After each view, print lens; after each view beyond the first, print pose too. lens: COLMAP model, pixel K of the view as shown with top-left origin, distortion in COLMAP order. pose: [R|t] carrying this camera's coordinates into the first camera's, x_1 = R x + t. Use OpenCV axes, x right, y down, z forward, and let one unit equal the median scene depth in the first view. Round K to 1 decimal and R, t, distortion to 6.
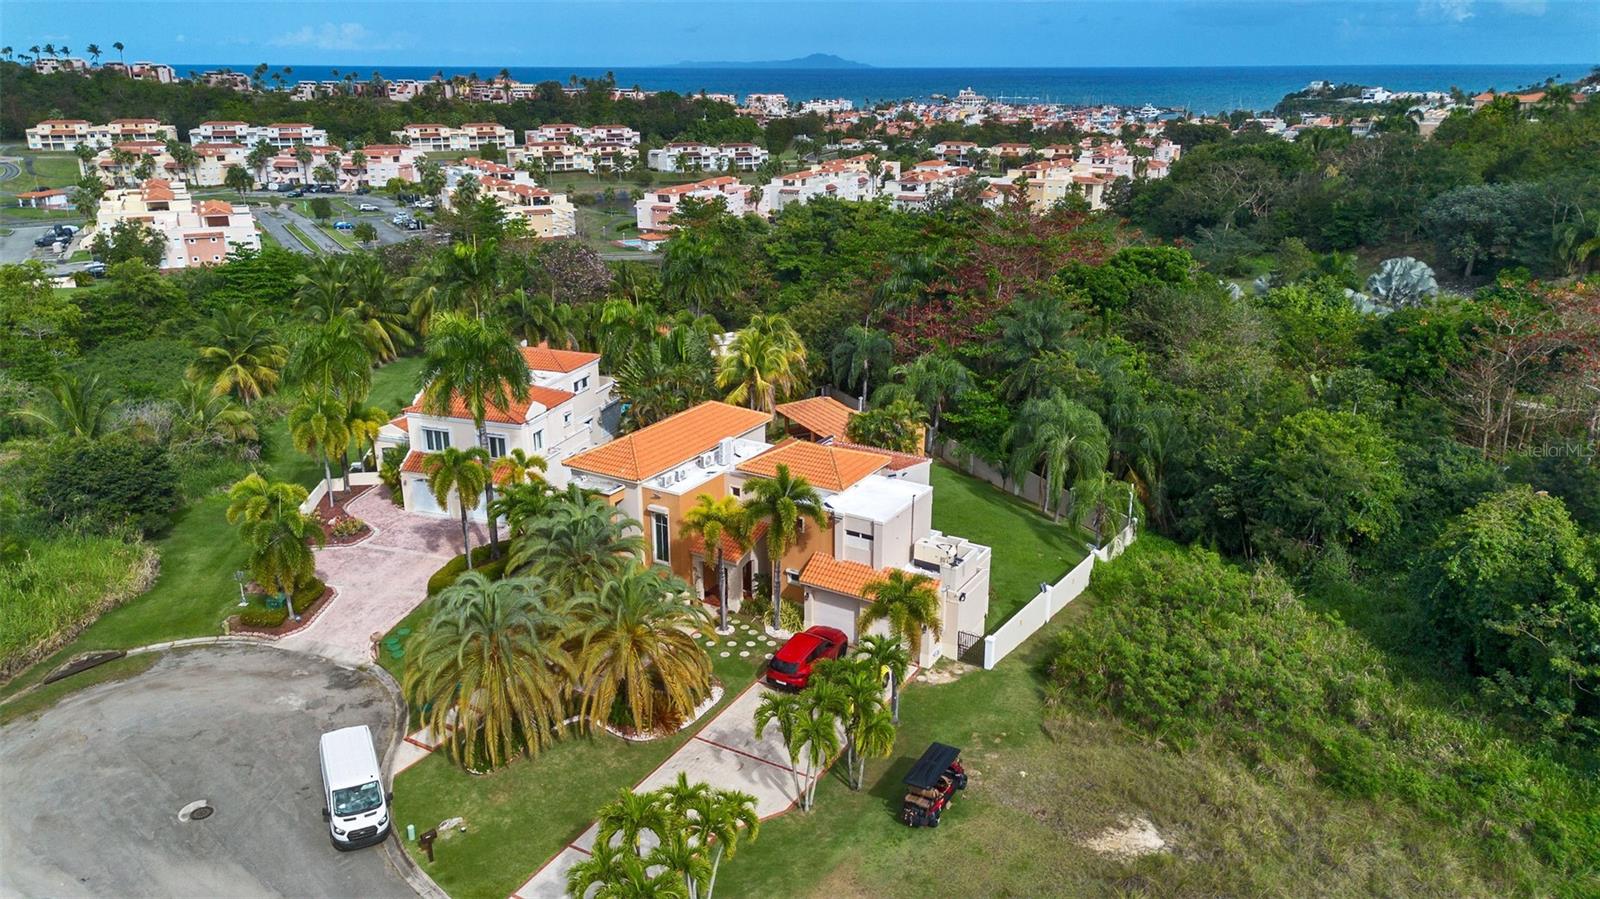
lens RADIAL K [[1132.1, 0, 796.0], [0, 1132.1, 445.8], [0, 0, 1]] dist [0.065533, -0.058978]
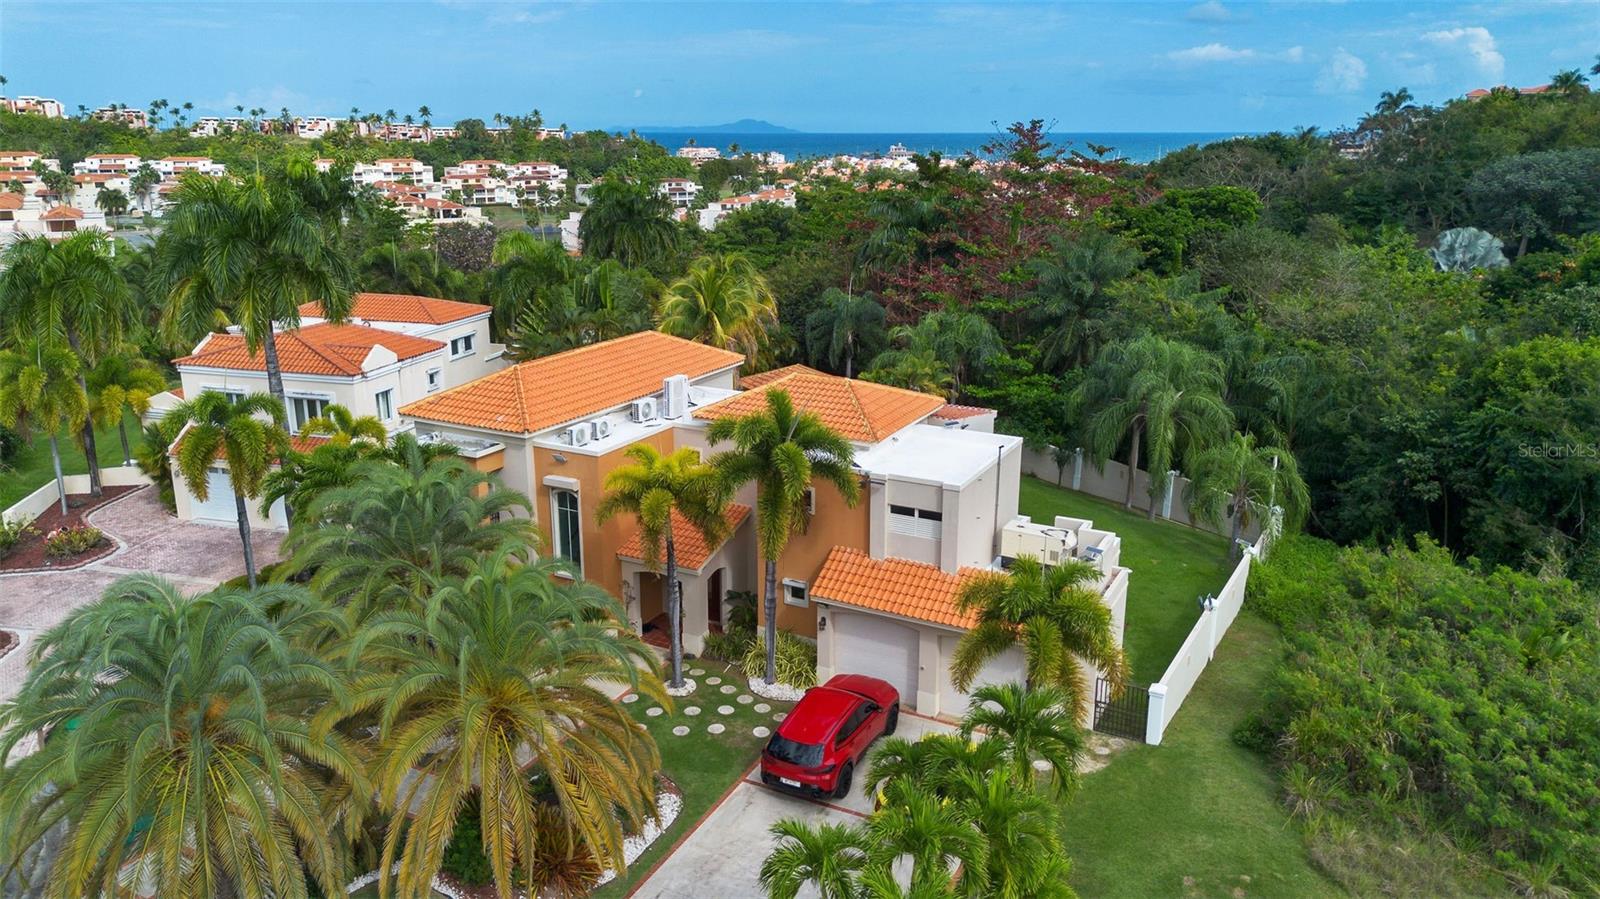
lens RADIAL K [[1132.1, 0, 796.0], [0, 1132.1, 445.8], [0, 0, 1]] dist [0.065533, -0.058978]
pose [[0.998231, -0.014157, 0.057753, -0.022961], [0.017136, 0.998531, -0.051411, 0.046521], [-0.056940, 0.052310, 0.997006, 0.272288]]
